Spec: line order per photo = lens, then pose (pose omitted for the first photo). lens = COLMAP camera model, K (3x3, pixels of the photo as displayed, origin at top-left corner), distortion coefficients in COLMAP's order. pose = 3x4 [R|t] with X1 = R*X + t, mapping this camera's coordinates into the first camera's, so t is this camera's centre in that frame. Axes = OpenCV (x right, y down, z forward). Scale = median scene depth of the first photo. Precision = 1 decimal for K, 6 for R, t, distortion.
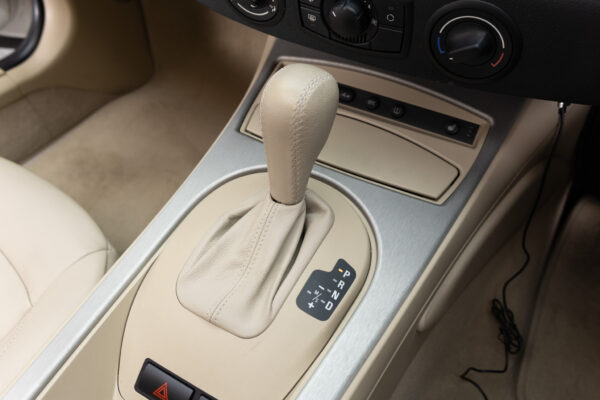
lens RADIAL K [[500.8, 0, 303.2], [0, 500.8, 196.1], [0, 0, 1]] dist [0.011717, 0.010741]
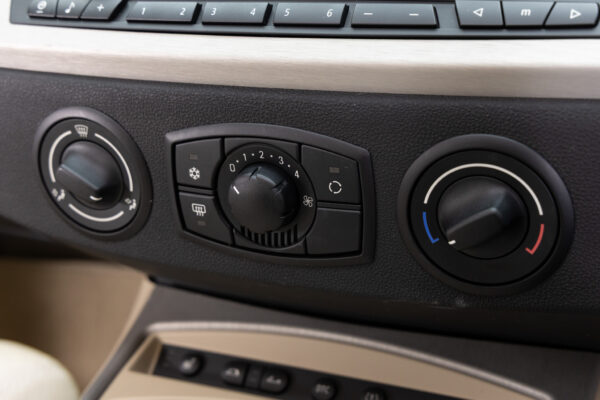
lens RADIAL K [[821.3, 0, 299.7], [0, 821.3, 200.9], [0, 0, 1]] dist [0.034138, 0.000000]
pose [[0.995005, -0.017734, 0.098236, 0.039857], [0.067183, 0.846834, -0.527598, 0.132414], [-0.073834, 0.531562, 0.843795, 0.215628]]
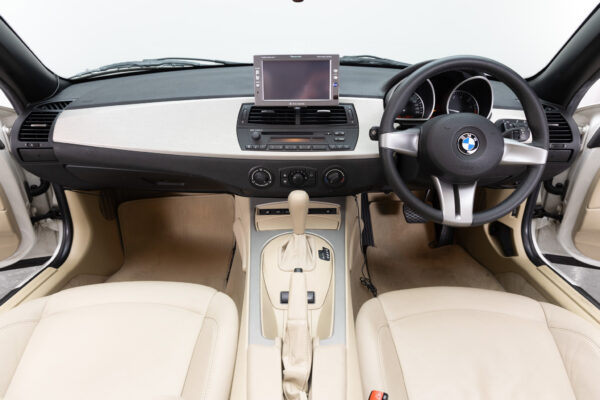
lens RADIAL K [[411.7, 0, 305.0], [0, 411.7, 201.5], [0, 0, 1]] dist [0.008745, 0.002709]
pose [[0.859536, -0.187813, 0.475315, -1.157761], [0.362141, 0.880070, -0.307133, 0.611765], [-0.360627, 0.436124, 0.824466, -1.155382]]
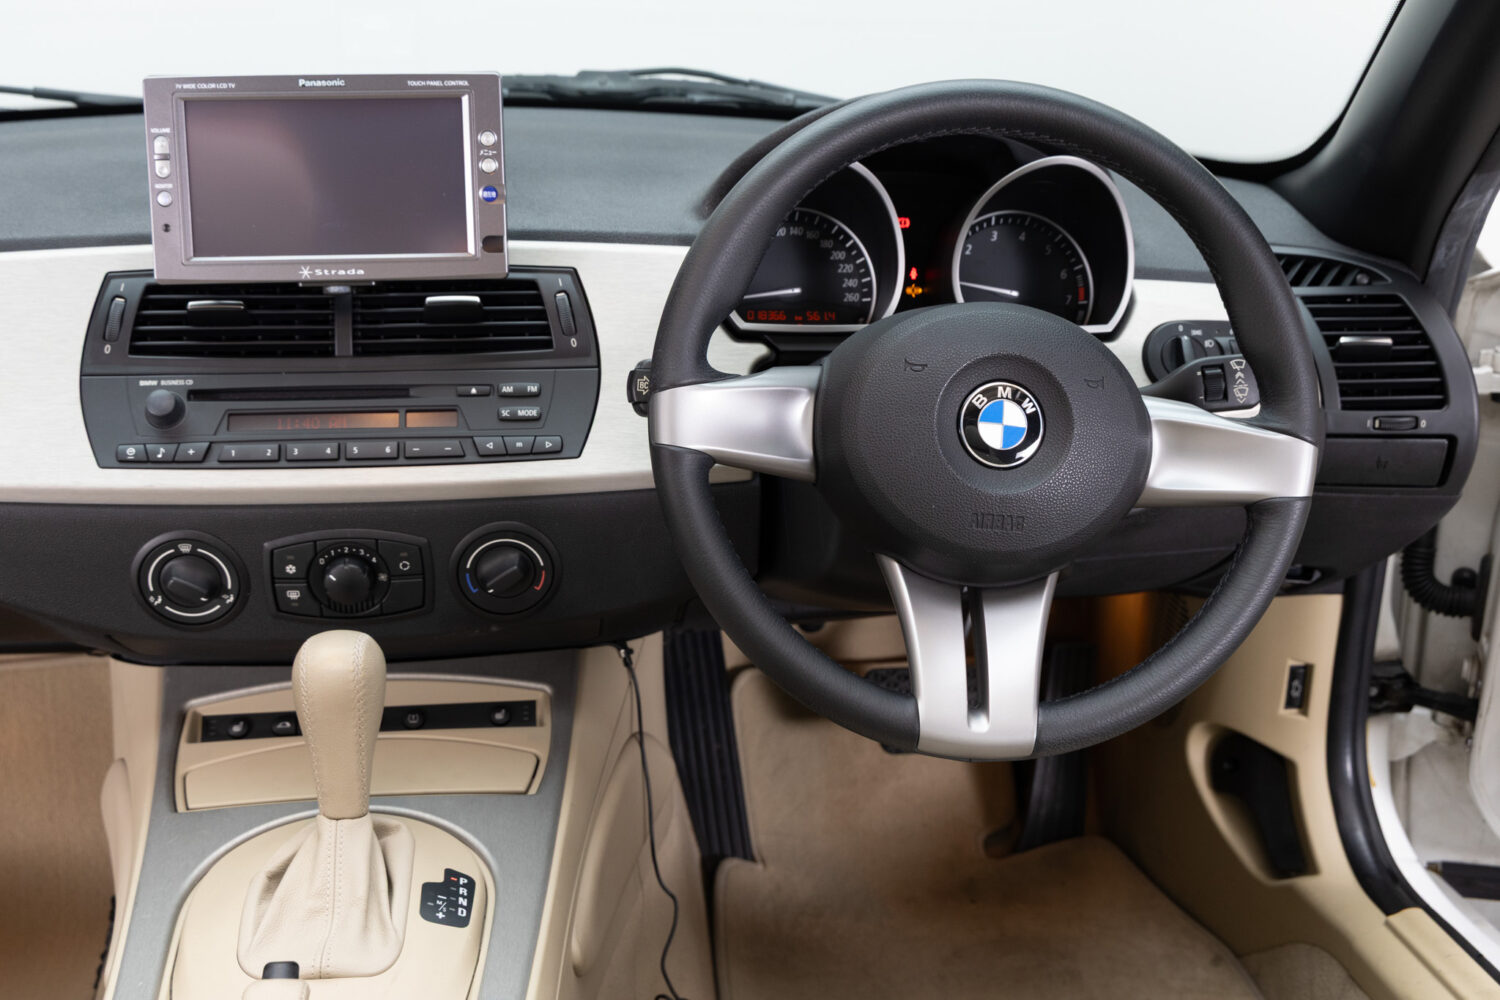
lens RADIAL K [[1816.8, 0, 759.9], [0, 1816.8, 497.8], [0, 0, 1]] dist [0.010702, 0.000000]
pose [[0.807979, -0.161640, 0.566606, -0.953802], [0.415934, 0.837591, -0.354176, 0.789047], [-0.417335, 0.521837, 0.743988, -1.410303]]
